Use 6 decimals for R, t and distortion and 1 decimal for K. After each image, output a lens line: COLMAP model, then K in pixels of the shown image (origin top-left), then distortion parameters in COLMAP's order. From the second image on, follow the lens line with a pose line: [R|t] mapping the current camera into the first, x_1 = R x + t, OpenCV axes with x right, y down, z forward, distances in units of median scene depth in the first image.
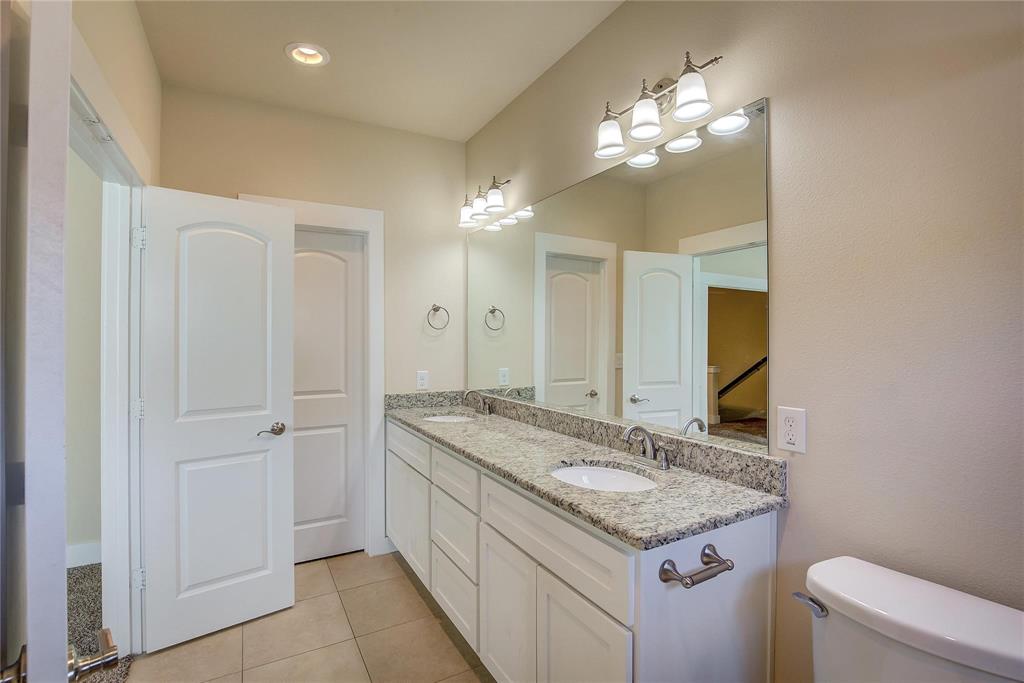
lens RADIAL K [[476.8, 0, 523.3], [0, 476.8, 339.3], [0, 0, 1]] dist [-0.031391, 0.006458]
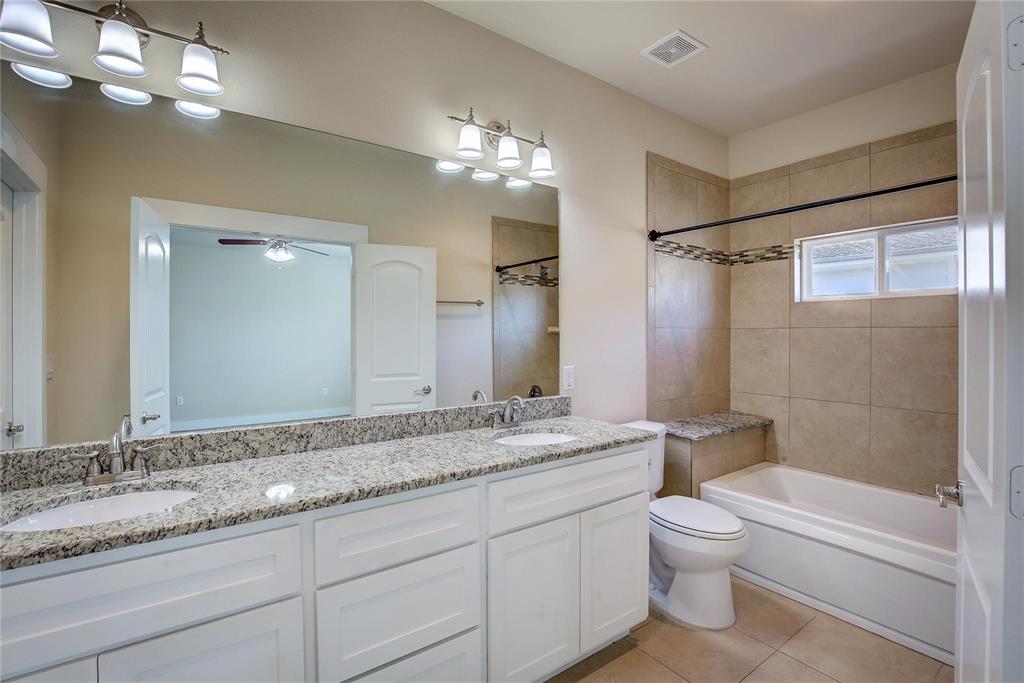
lens RADIAL K [[476.8, 0, 492.5], [0, 476.8, 340.5], [0, 0, 1]] dist [-0.031391, 0.006458]
pose [[-0.072716, -0.005107, 0.997340, -0.800591], [0.005967, 0.999967, 0.005555, 0.020991], [-0.997335, 0.006355, -0.072683, 0.908653]]
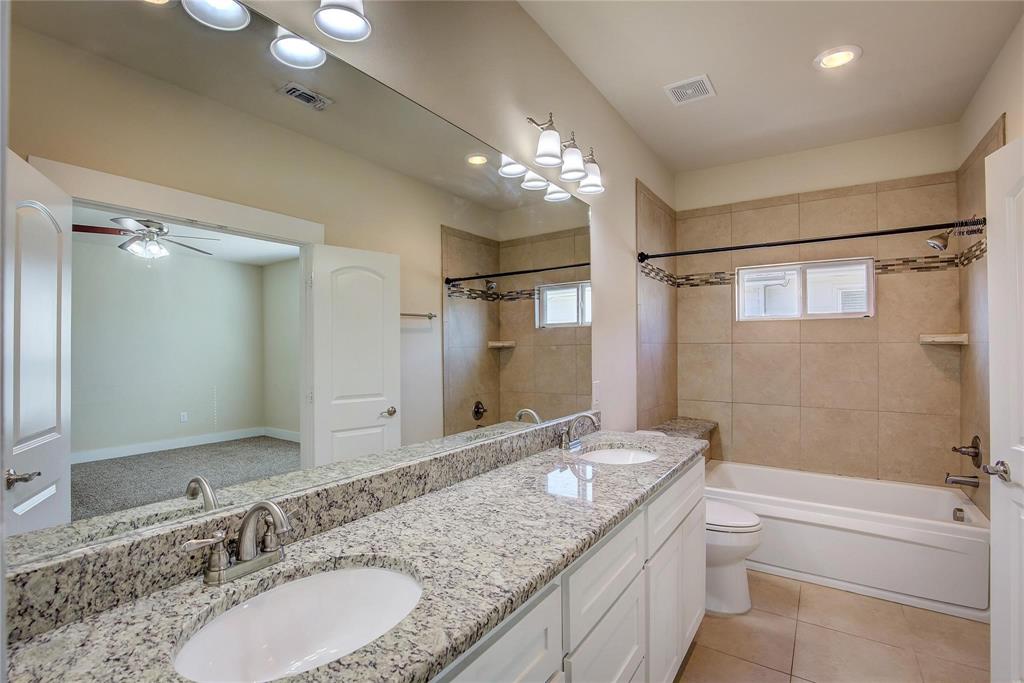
lens RADIAL K [[476.8, 0, 502.2], [0, 476.8, 346.3], [0, 0, 1]] dist [-0.031391, 0.006458]
pose [[-0.419062, 0.010836, 0.907893, -0.623951], [0.010658, 0.999919, -0.007015, 0.010207], [-0.907895, 0.006737, -0.419143, 1.347303]]
